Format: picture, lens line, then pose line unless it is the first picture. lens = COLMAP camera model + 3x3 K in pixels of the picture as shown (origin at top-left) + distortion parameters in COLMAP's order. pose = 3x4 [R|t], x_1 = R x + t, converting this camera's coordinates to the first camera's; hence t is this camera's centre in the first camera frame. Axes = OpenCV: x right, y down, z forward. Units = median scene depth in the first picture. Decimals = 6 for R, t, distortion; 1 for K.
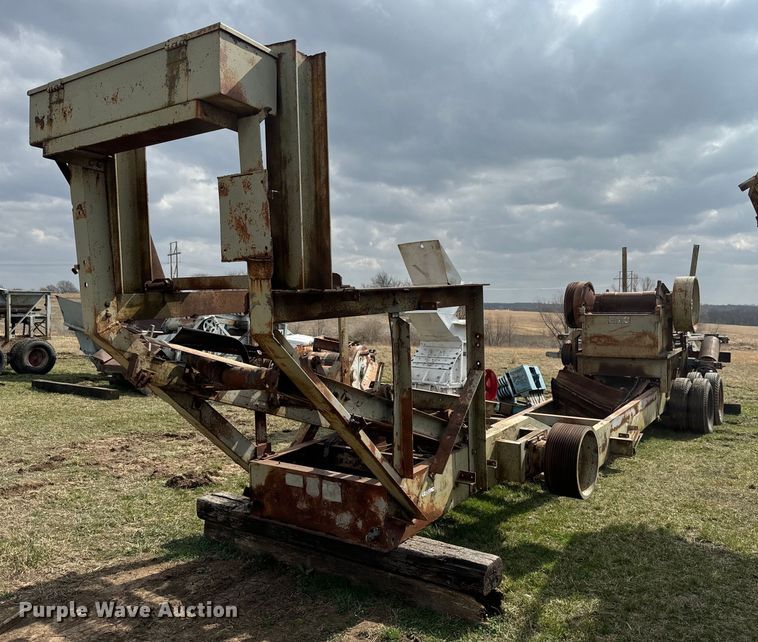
lens RADIAL K [[615.0, 0, 376.5], [0, 615.0, 324.3], [0, 0, 1]] dist [0.046359, -0.001724]
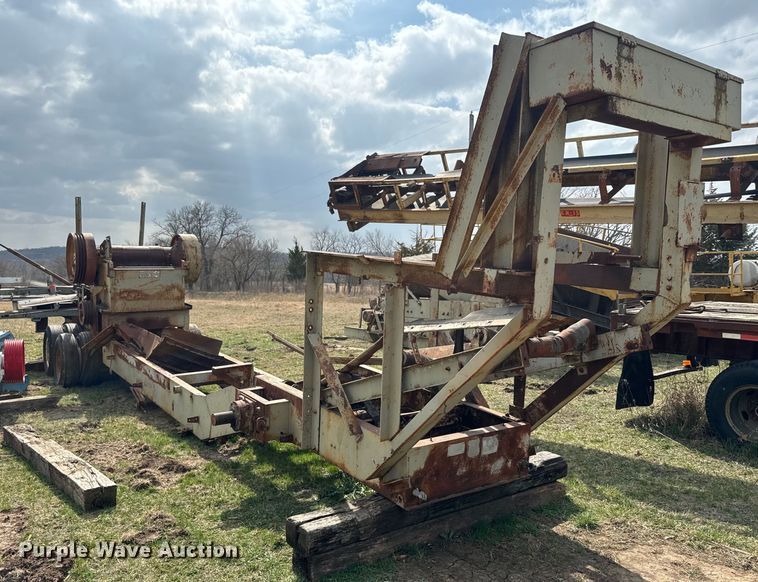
lens RADIAL K [[591.2, 0, 412.8], [0, 591.2, 288.7], [0, 0, 1]] dist [0.051147, -0.067132]
pose [[0.350009, -0.036103, 0.936050, -0.960699], [0.006434, 0.999326, 0.036138, -0.040730], [-0.936724, -0.006626, 0.350006, 0.664732]]
